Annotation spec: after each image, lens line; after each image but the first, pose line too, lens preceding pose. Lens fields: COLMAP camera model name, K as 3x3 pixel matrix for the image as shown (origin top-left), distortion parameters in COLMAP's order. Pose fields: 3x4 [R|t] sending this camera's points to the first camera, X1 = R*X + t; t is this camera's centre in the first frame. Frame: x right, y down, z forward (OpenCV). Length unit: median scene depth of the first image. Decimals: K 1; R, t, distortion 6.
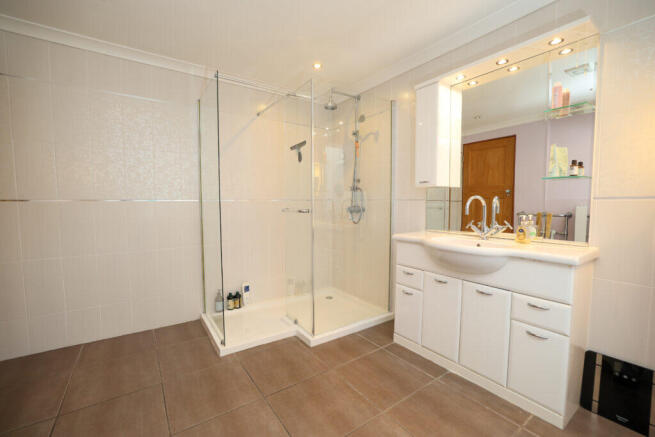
lens RADIAL K [[282.0, 0, 327.5], [0, 282.0, 218.5], [0, 0, 1]] dist [-0.024943, 0.000613]
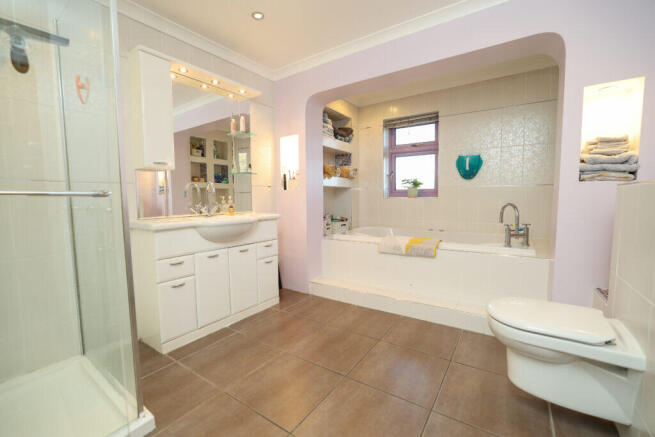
lens RADIAL K [[282.0, 0, 327.5], [0, 282.0, 218.5], [0, 0, 1]] dist [-0.024943, 0.000613]
pose [[-0.357111, -0.068806, 0.931524, -0.785340], [0.067878, 0.992735, 0.099349, -0.005877], [-0.931592, 0.098708, -0.349846, 0.941063]]
